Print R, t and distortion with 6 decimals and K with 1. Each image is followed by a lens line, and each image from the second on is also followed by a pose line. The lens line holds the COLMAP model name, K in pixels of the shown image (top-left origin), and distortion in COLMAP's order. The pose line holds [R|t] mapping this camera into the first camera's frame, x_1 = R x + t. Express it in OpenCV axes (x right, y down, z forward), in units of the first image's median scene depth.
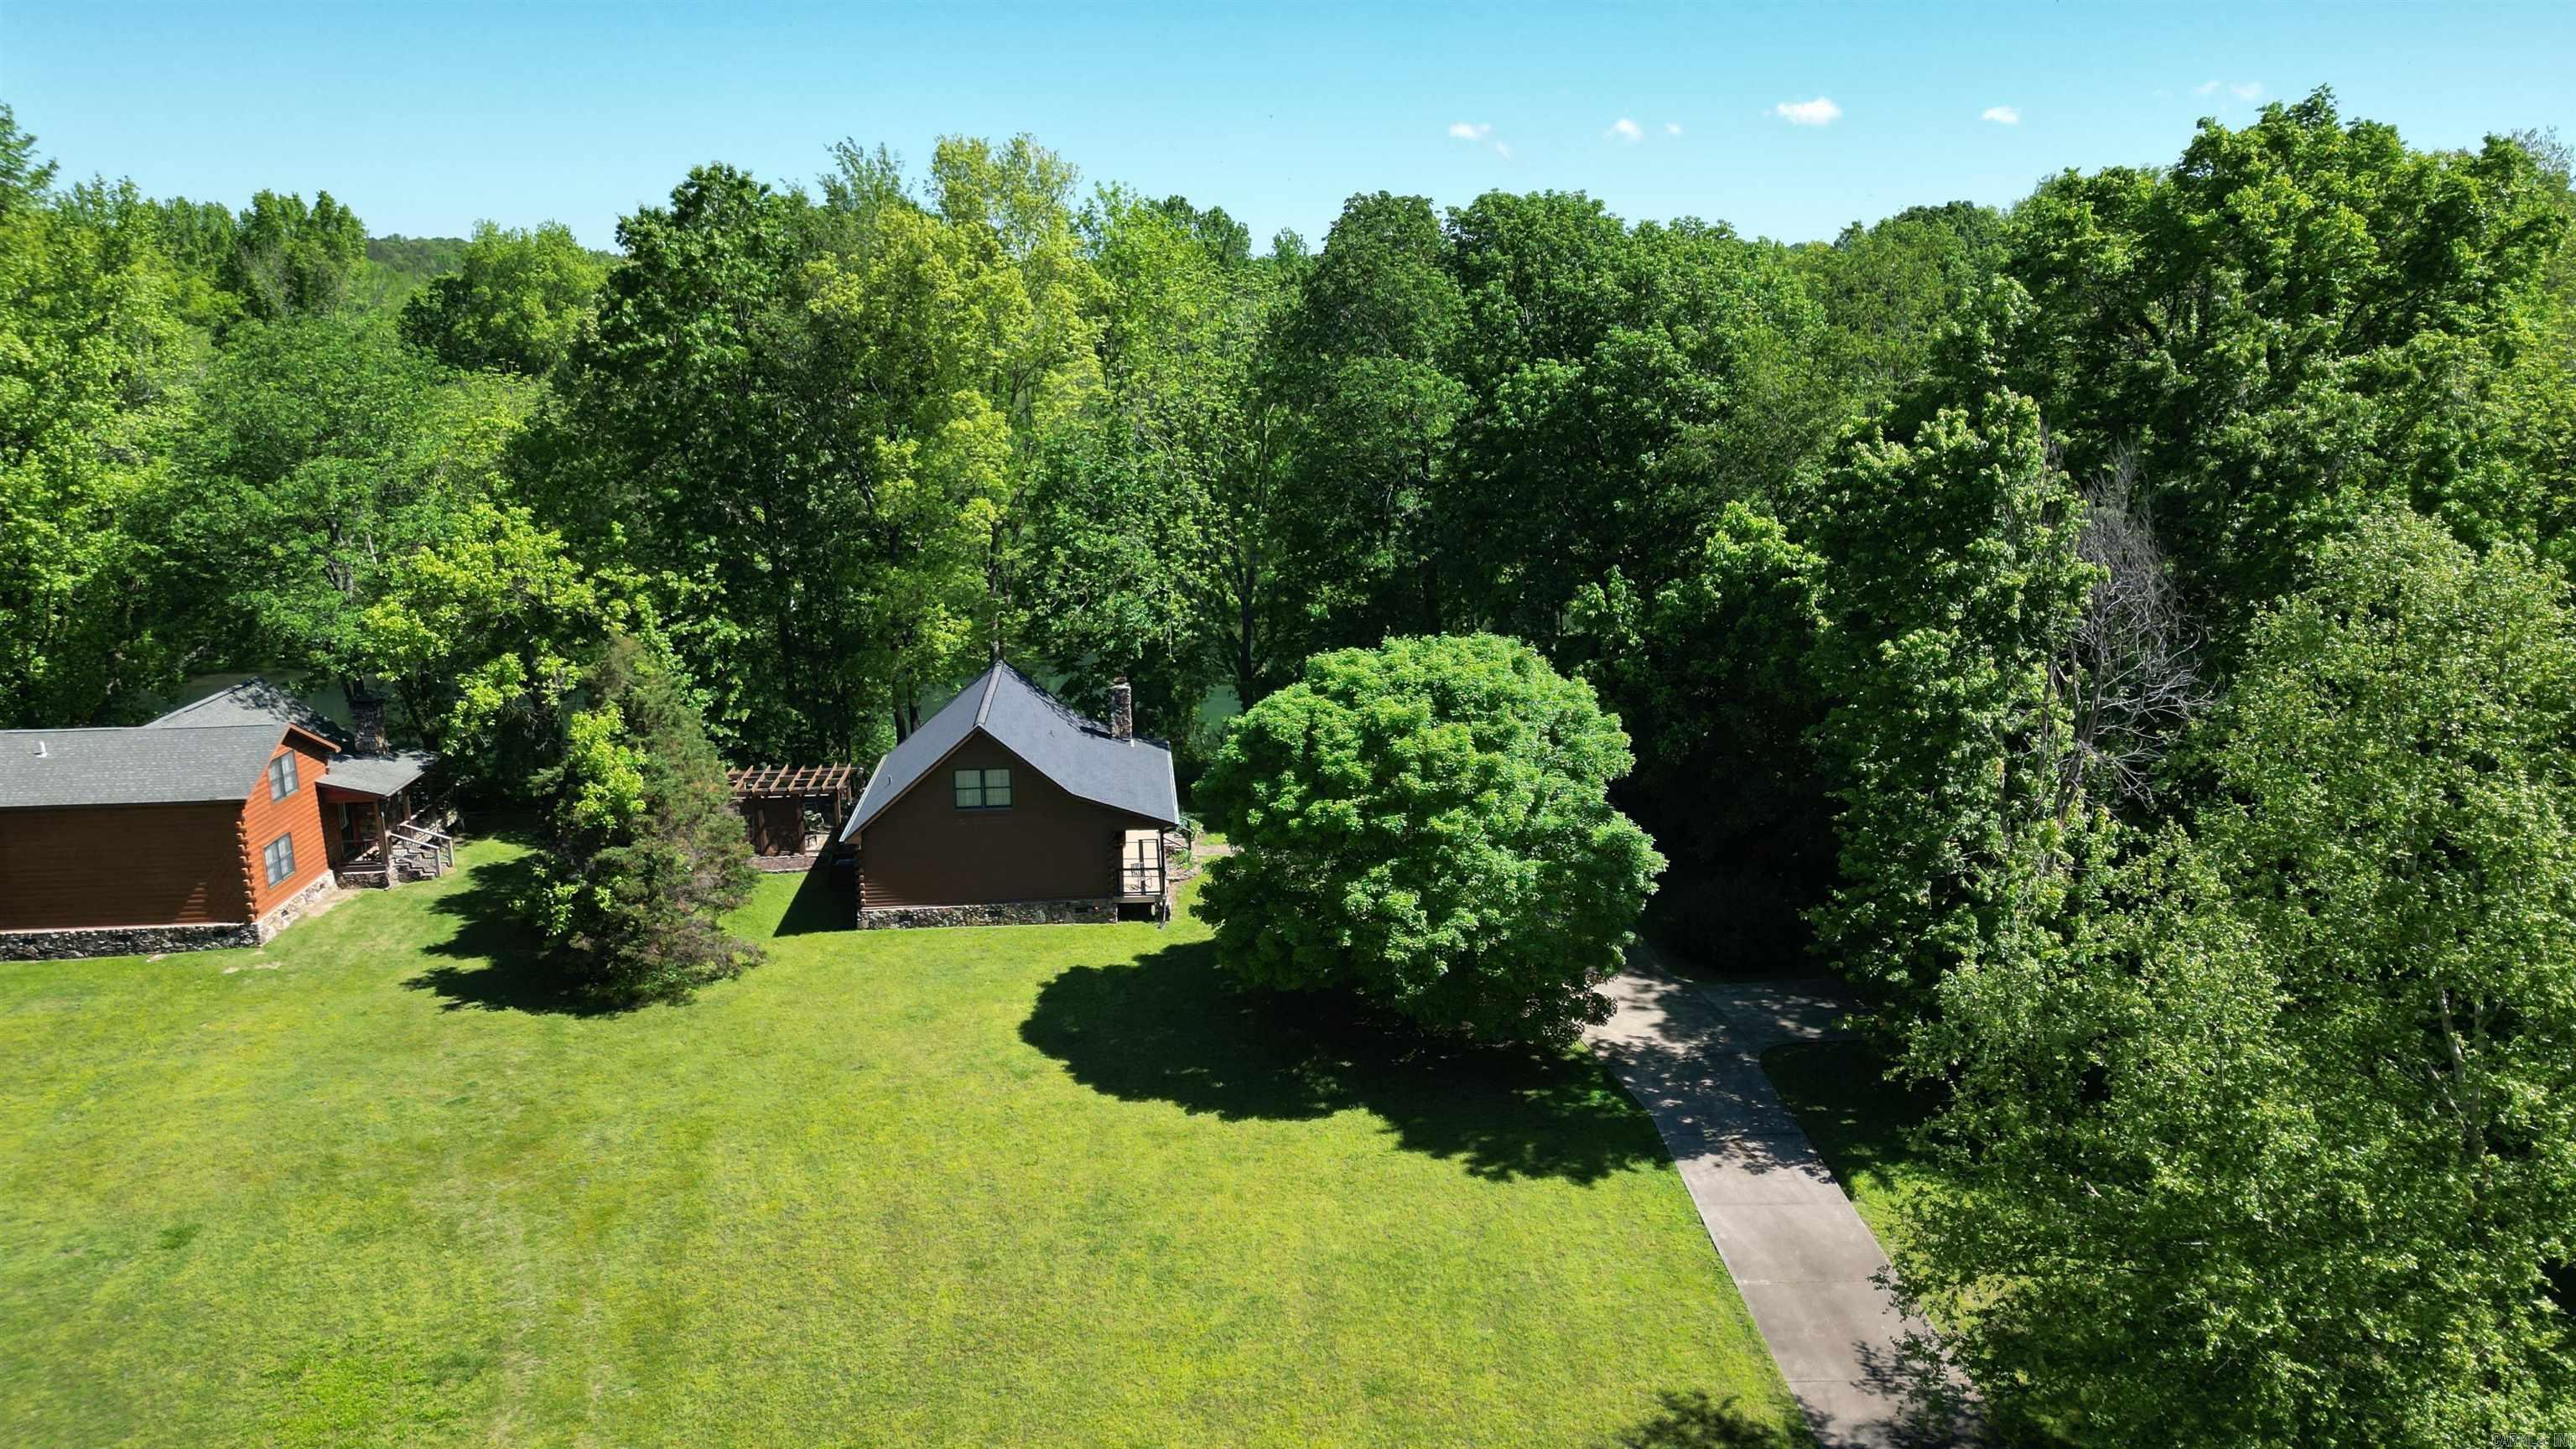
lens RADIAL K [[1860.2, 0, 1288.0], [0, 1860.2, 724.5], [0, 0, 1]] dist [0.007912, 0.004006]
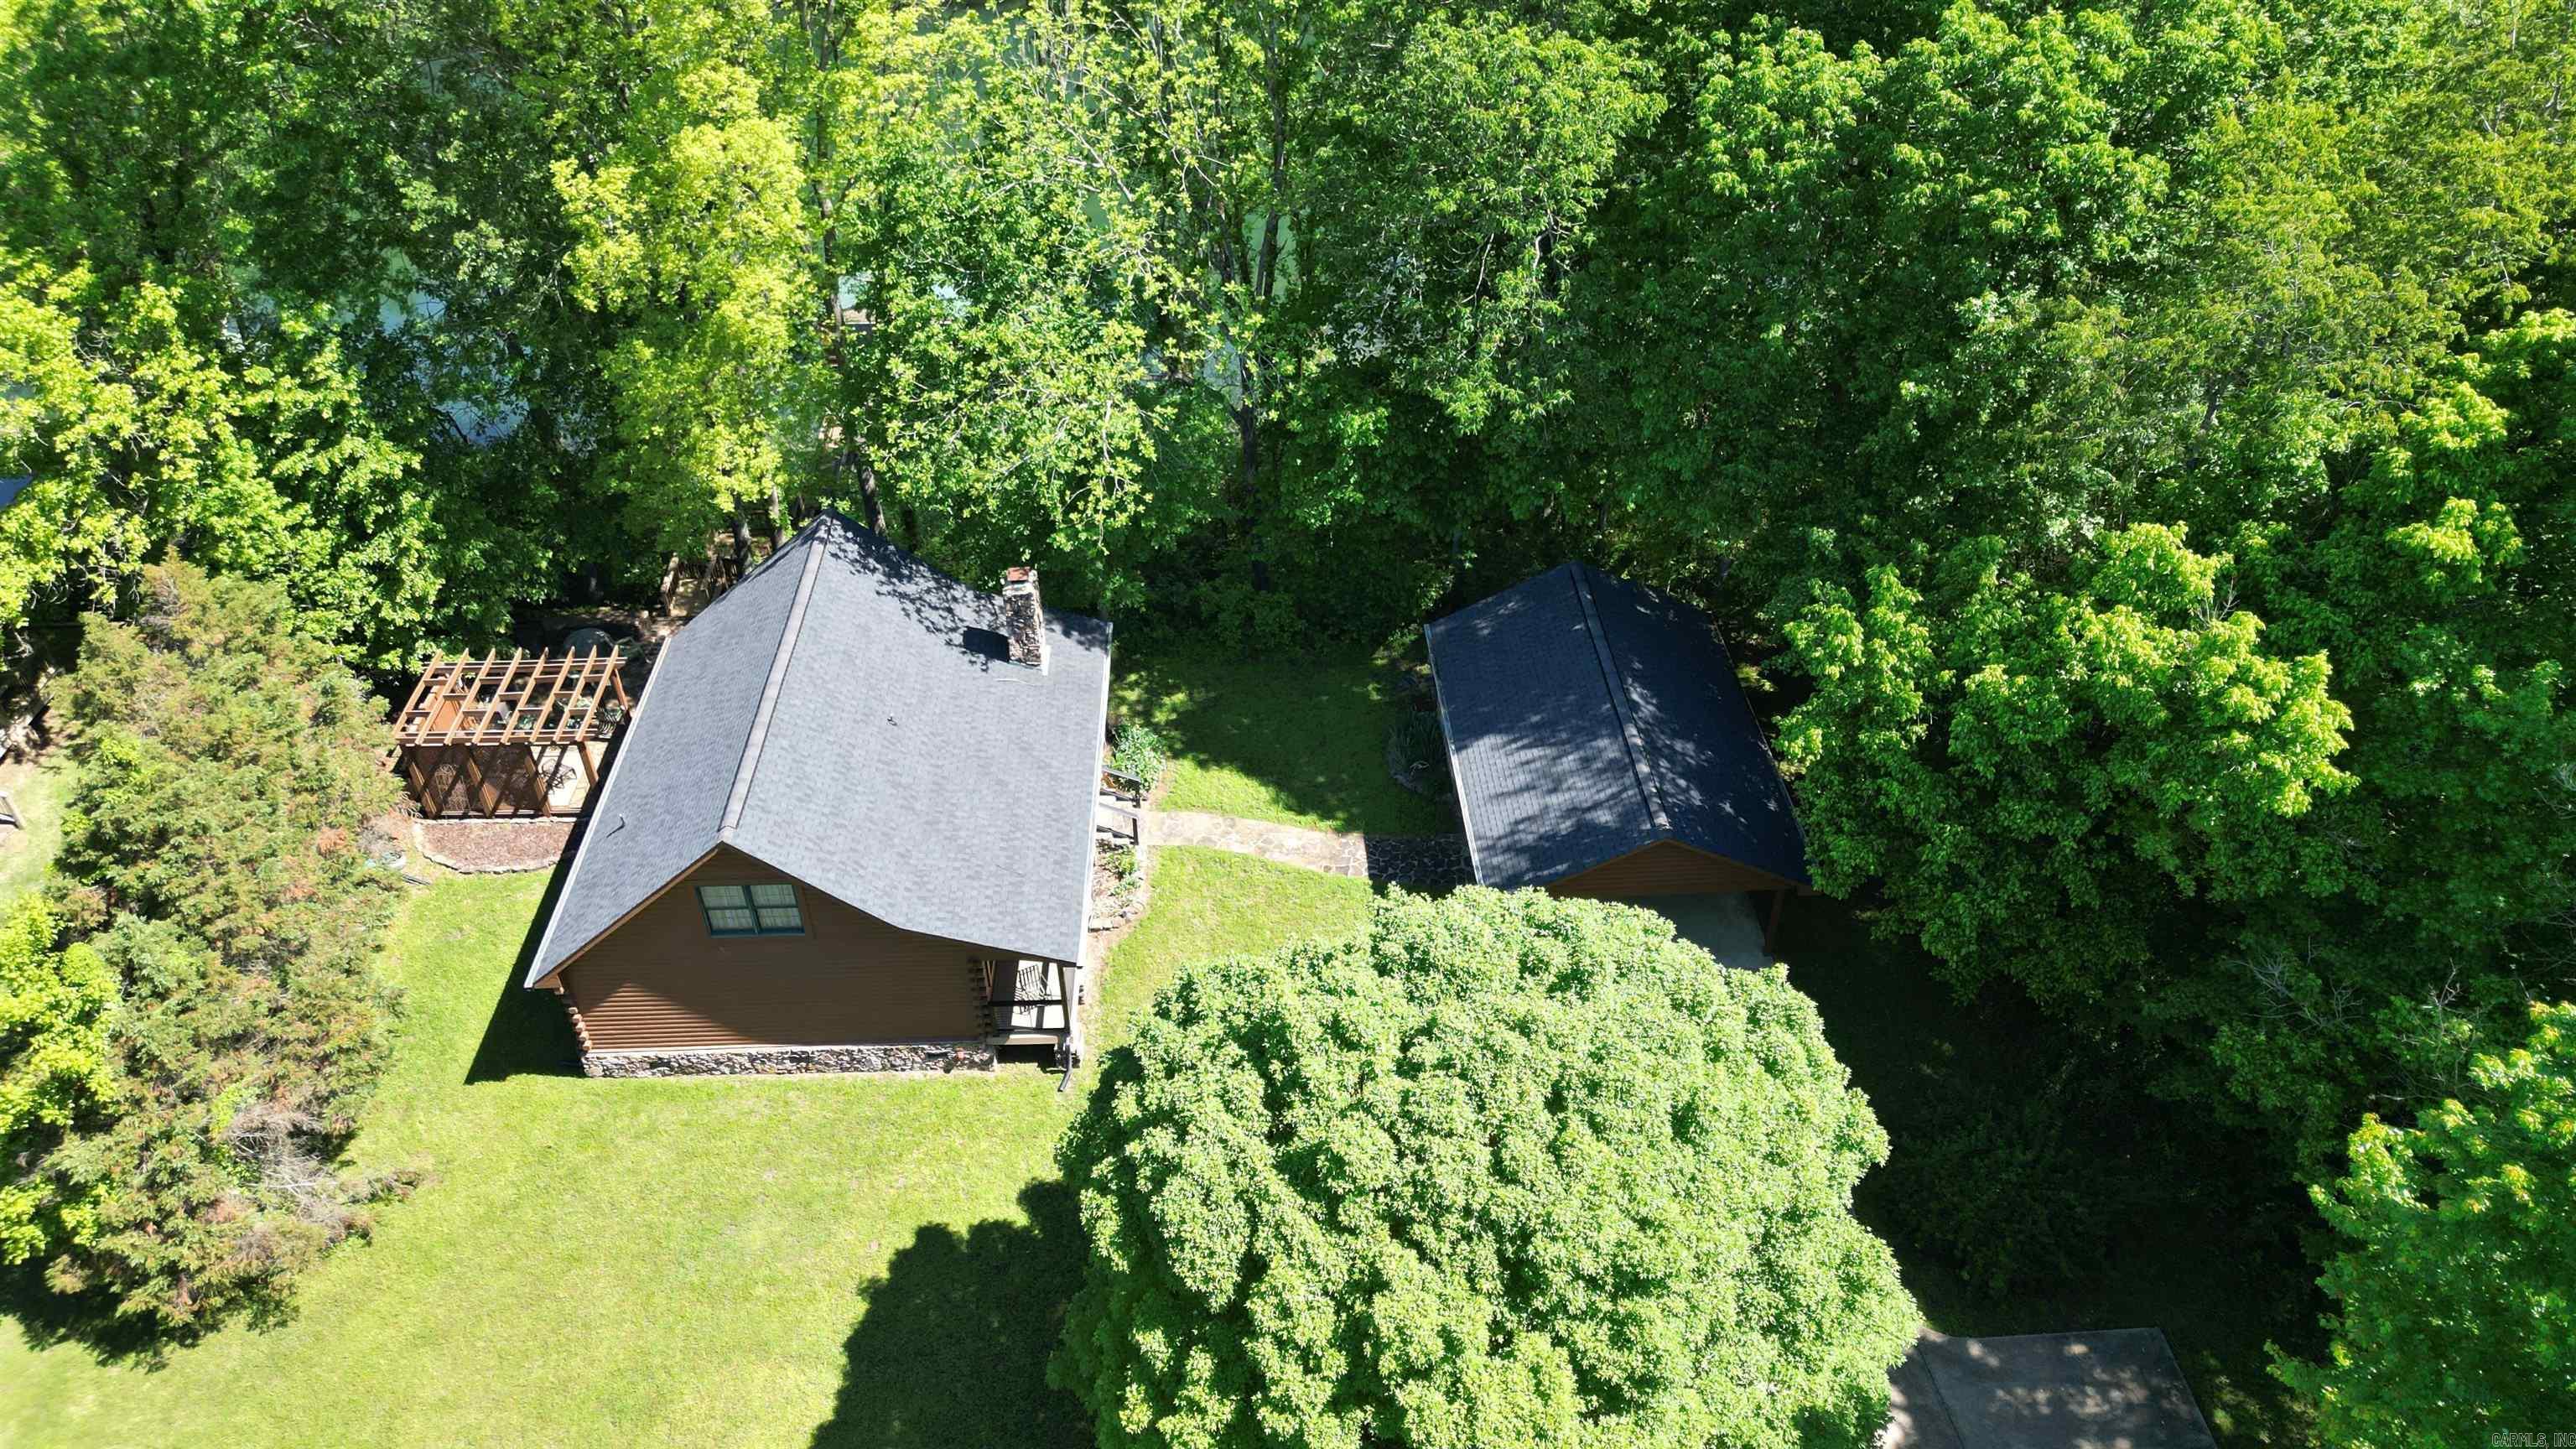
lens RADIAL K [[1860.2, 0, 1288.0], [0, 1860.2, 724.5], [0, 0, 1]] dist [0.007912, 0.004006]
pose [[0.997780, 0.042580, -0.051205, 0.031717], [-0.015719, 0.897746, 0.440232, -0.262930], [0.064715, -0.438450, 0.896423, 0.469652]]
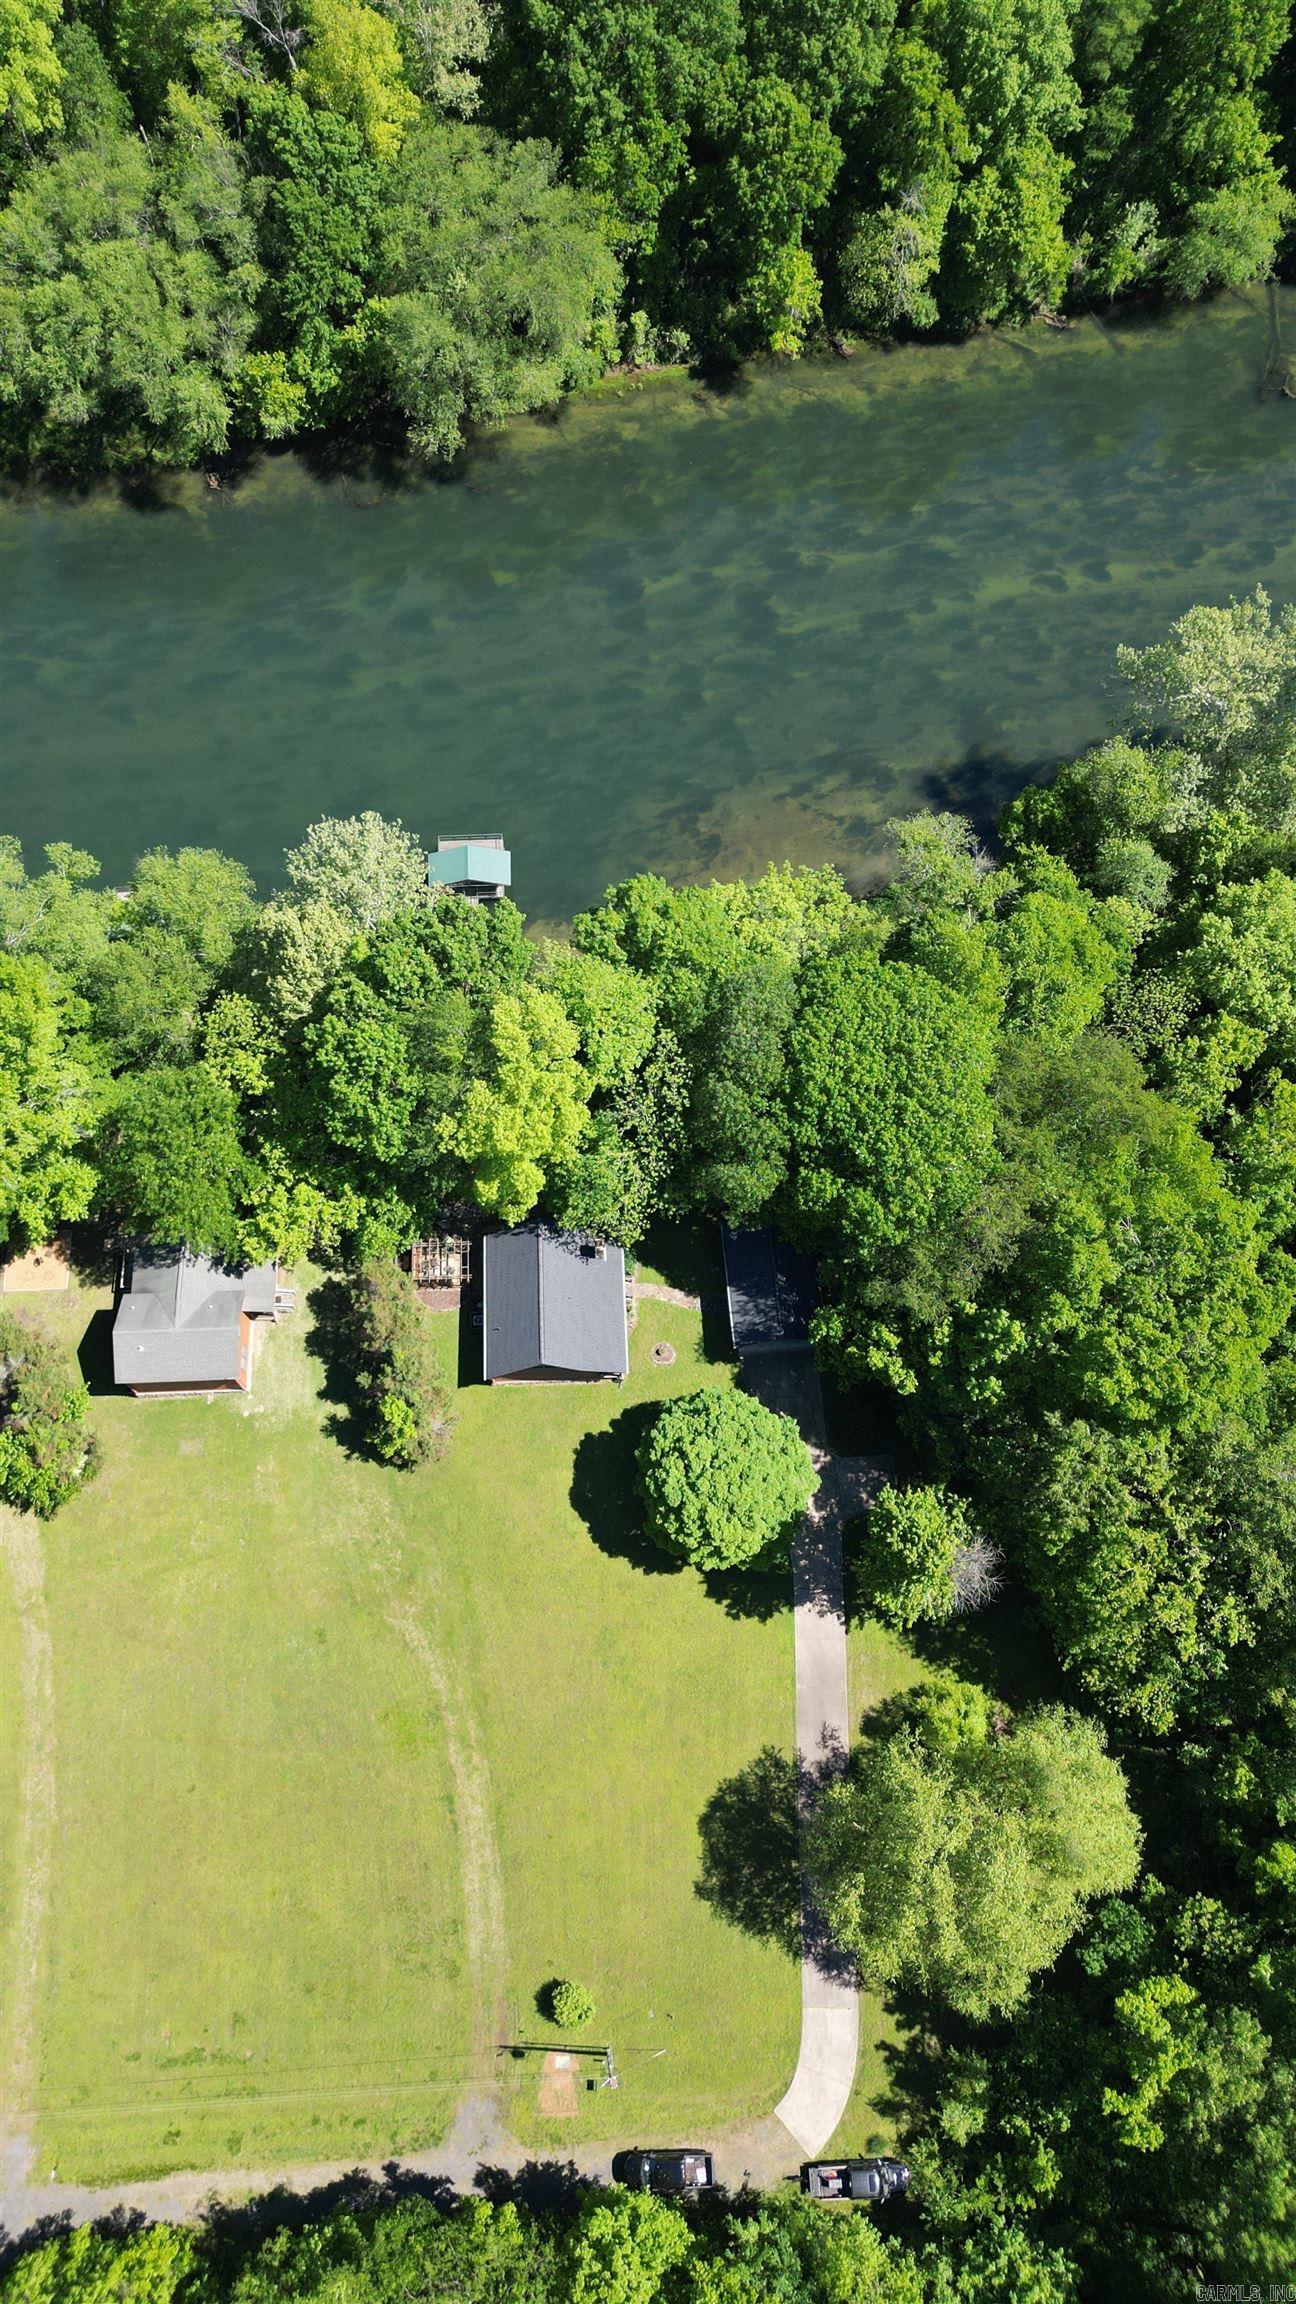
lens RADIAL K [[1663.8, 0, 648.0], [0, 1663.8, 1152.0], [0, 0, 1]] dist [0.007912, 0.004006]
pose [[0.996270, 0.063906, 0.057987, -0.158954], [-0.083647, 0.550076, 0.830915, -1.727013], [0.021203, -0.832666, 0.553370, 0.069733]]
